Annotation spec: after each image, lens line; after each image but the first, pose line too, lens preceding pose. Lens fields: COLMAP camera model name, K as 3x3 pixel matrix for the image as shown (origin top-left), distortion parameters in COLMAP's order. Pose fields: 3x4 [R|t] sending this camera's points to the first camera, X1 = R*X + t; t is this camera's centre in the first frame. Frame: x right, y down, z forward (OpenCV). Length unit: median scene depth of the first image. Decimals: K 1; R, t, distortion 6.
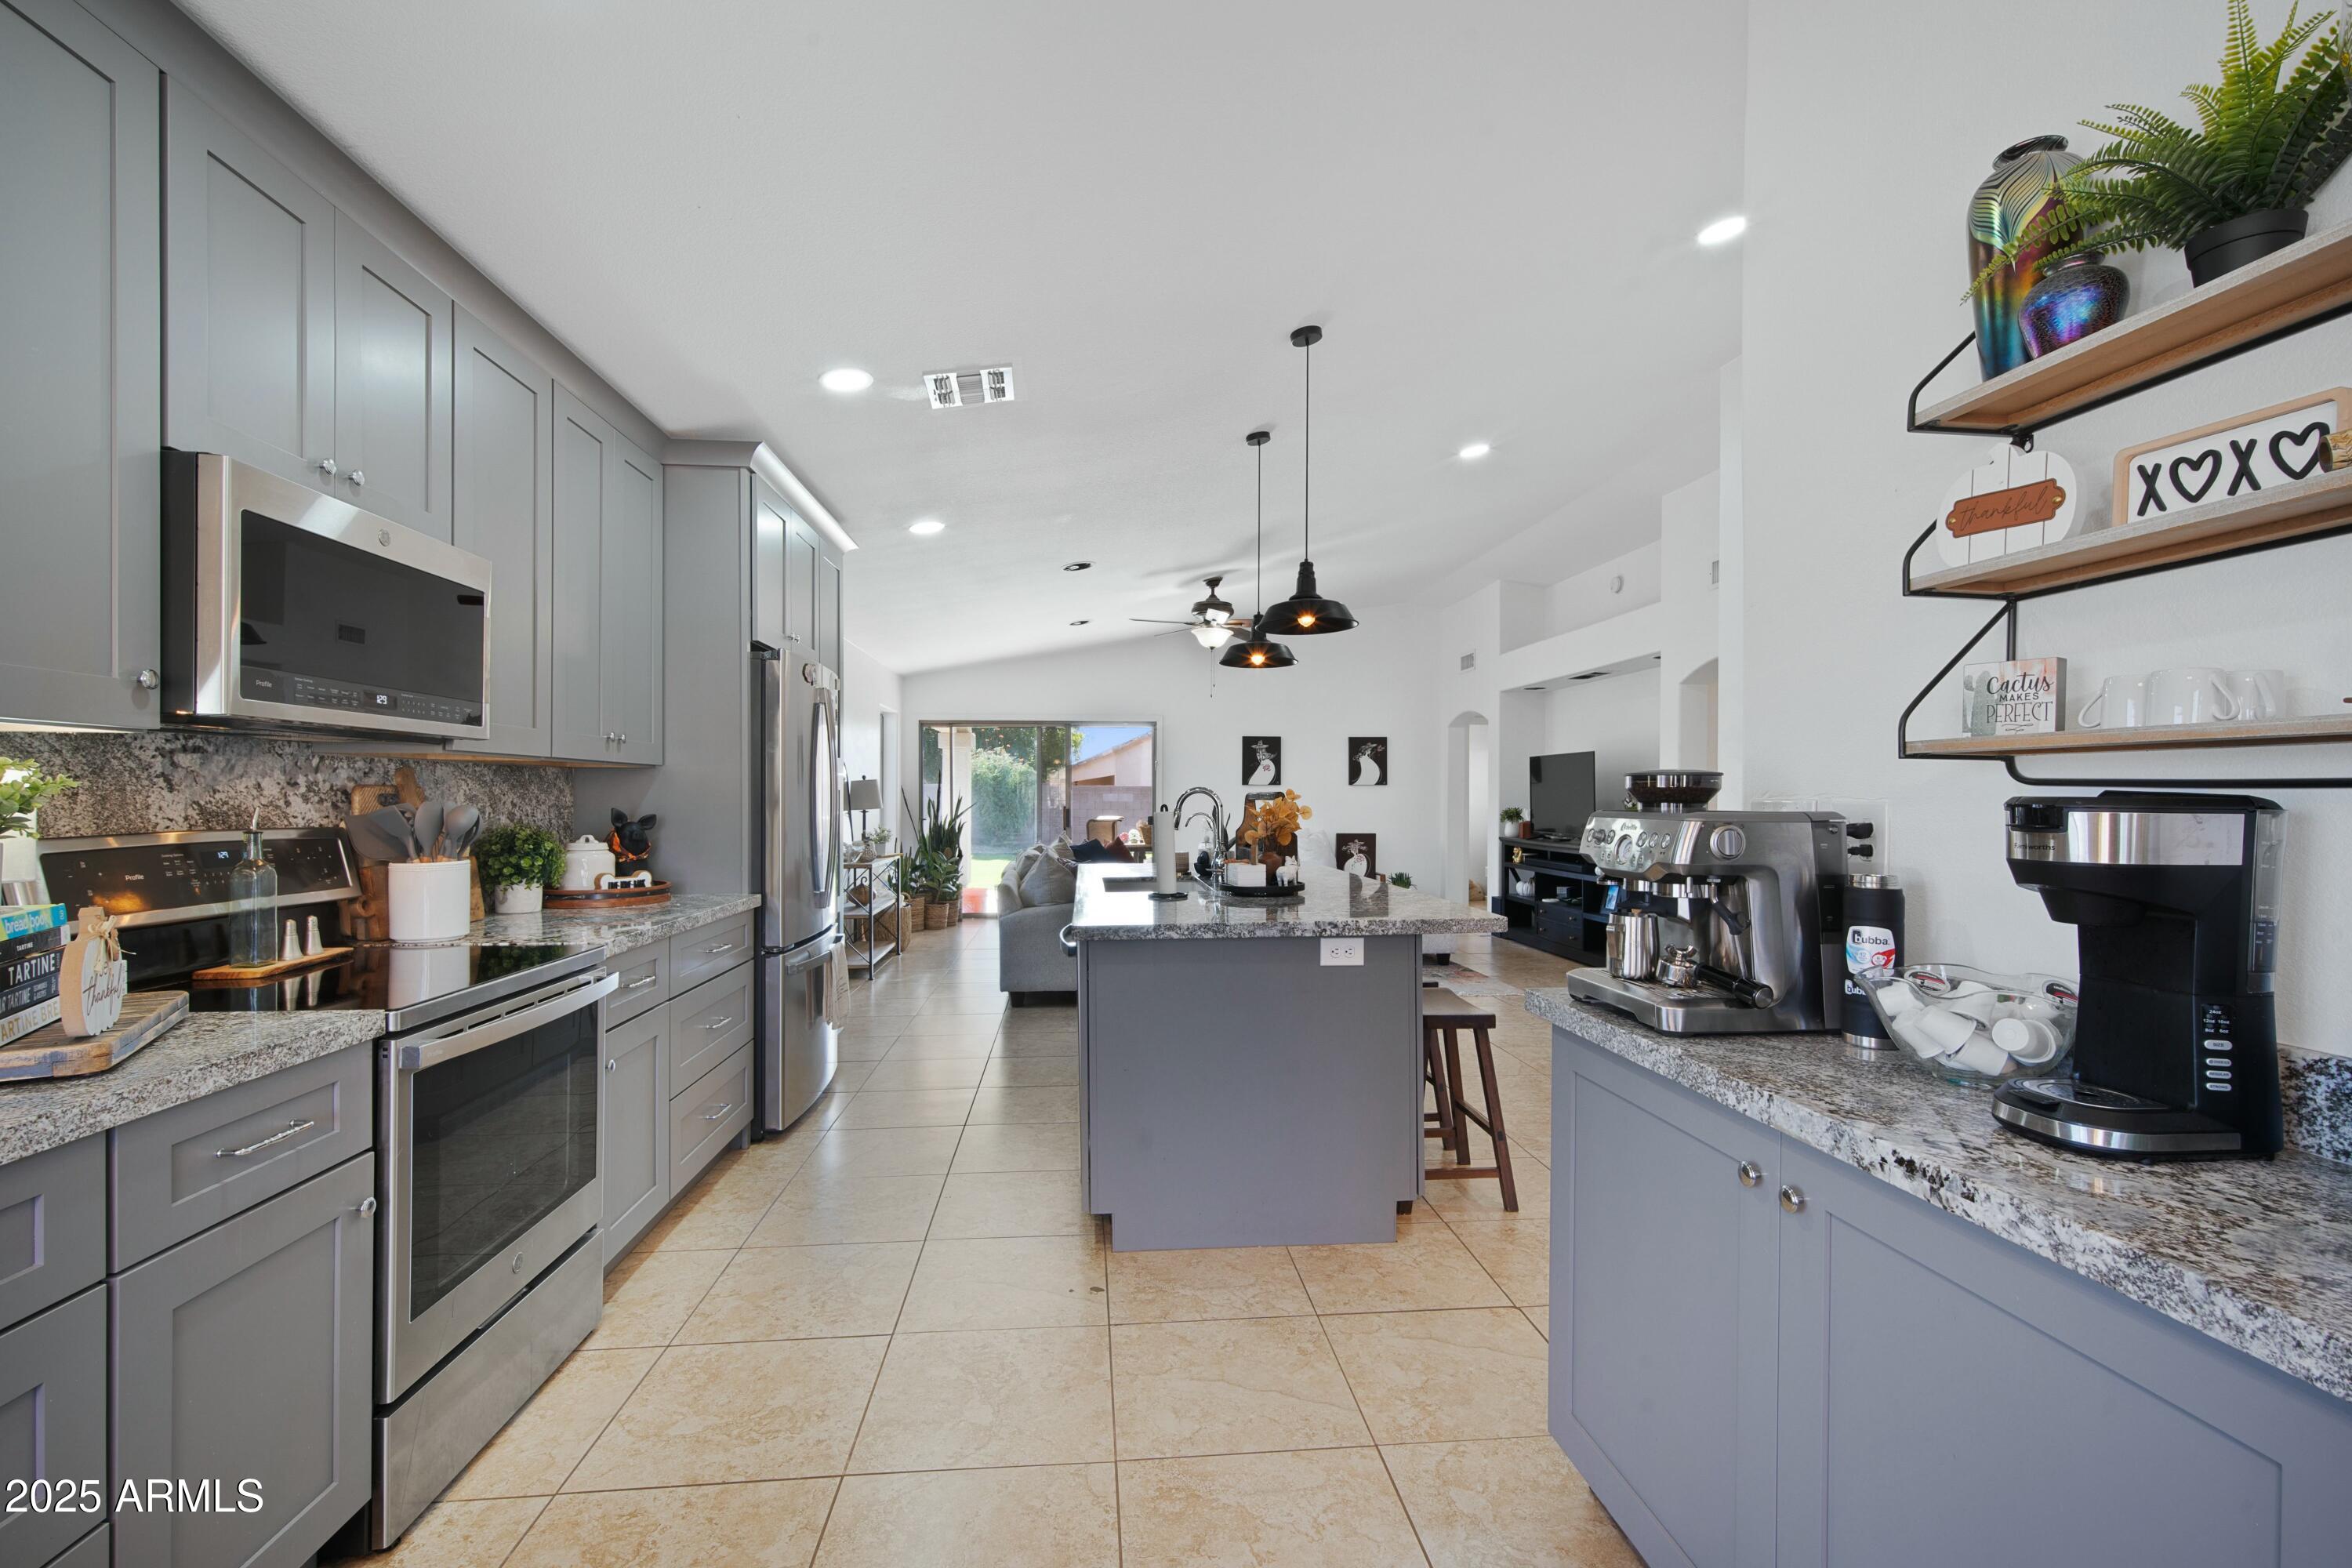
lens RADIAL K [[1046.6, 0, 1174.3], [0, 1046.6, 800.7], [0, 0, 1]] dist [0.000182, 0.000040]
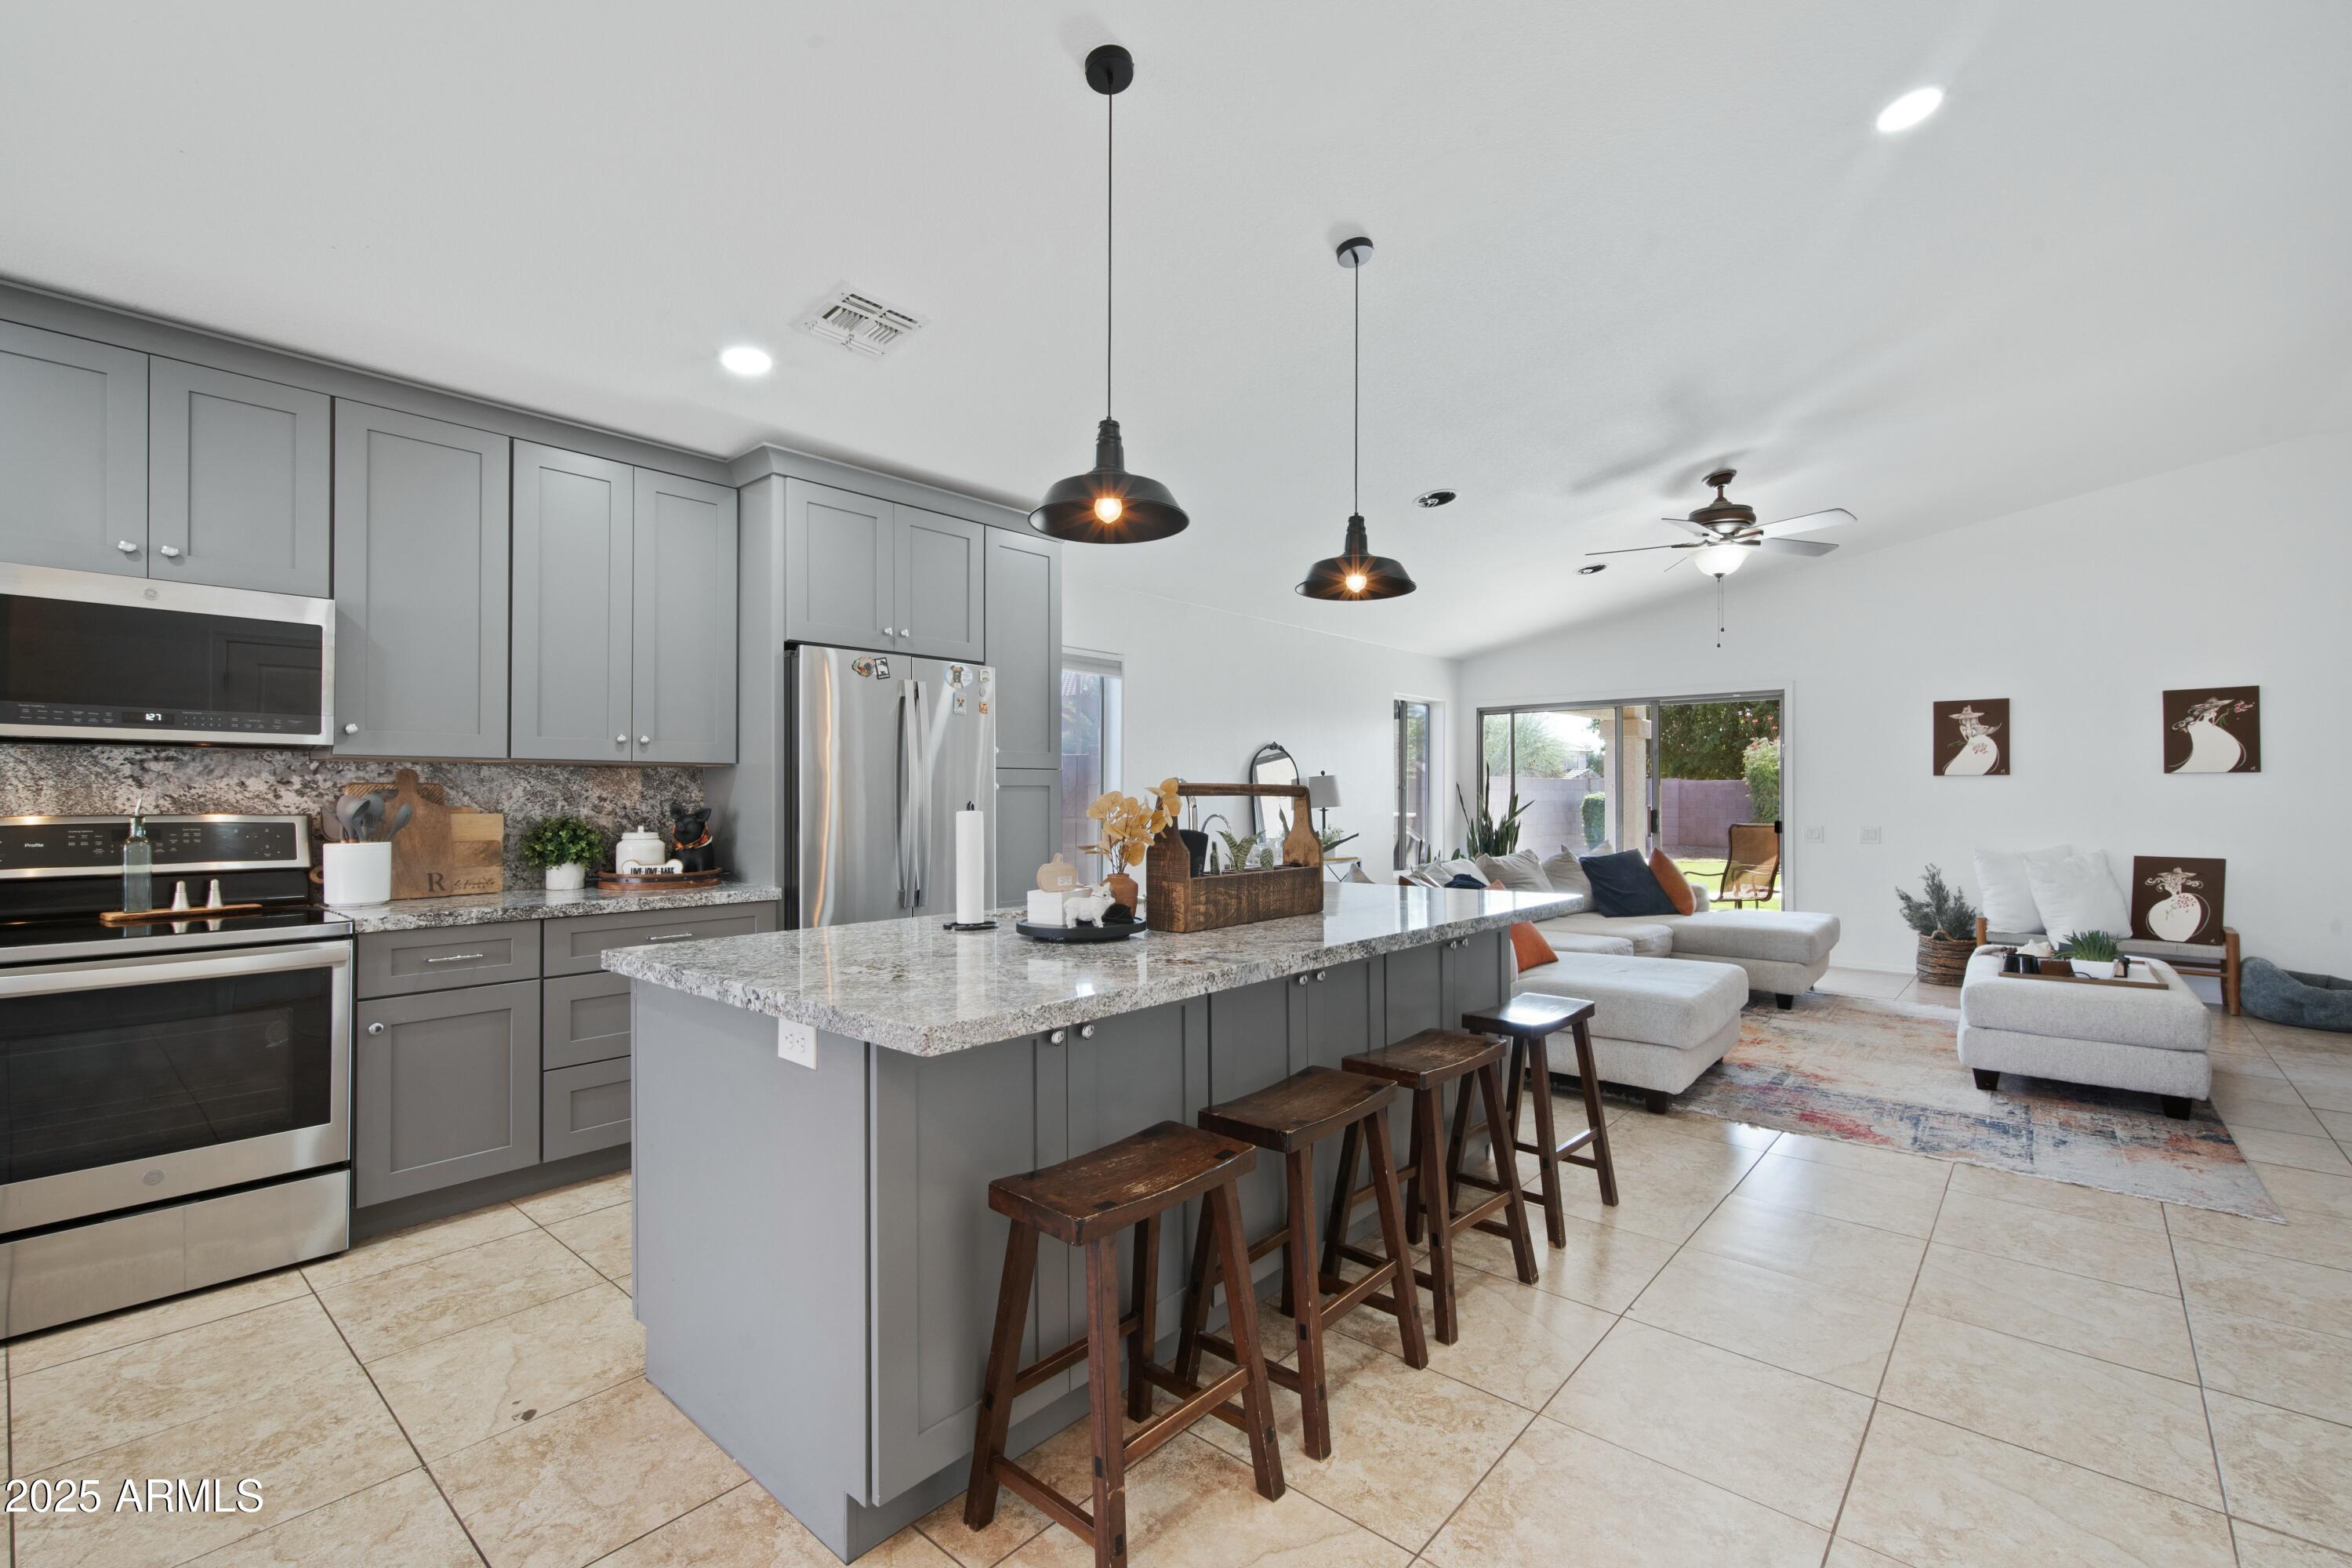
lens RADIAL K [[1026.8, 0, 1173.4], [0, 1026.8, 792.1], [0, 0, 1]] dist [0.003117, 0.000326]
pose [[0.682785, -0.003132, -0.730613, 0.708094], [-0.002350, 0.999976, -0.006484, 0.002006], [0.730616, 0.006144, 0.682761, 0.707165]]
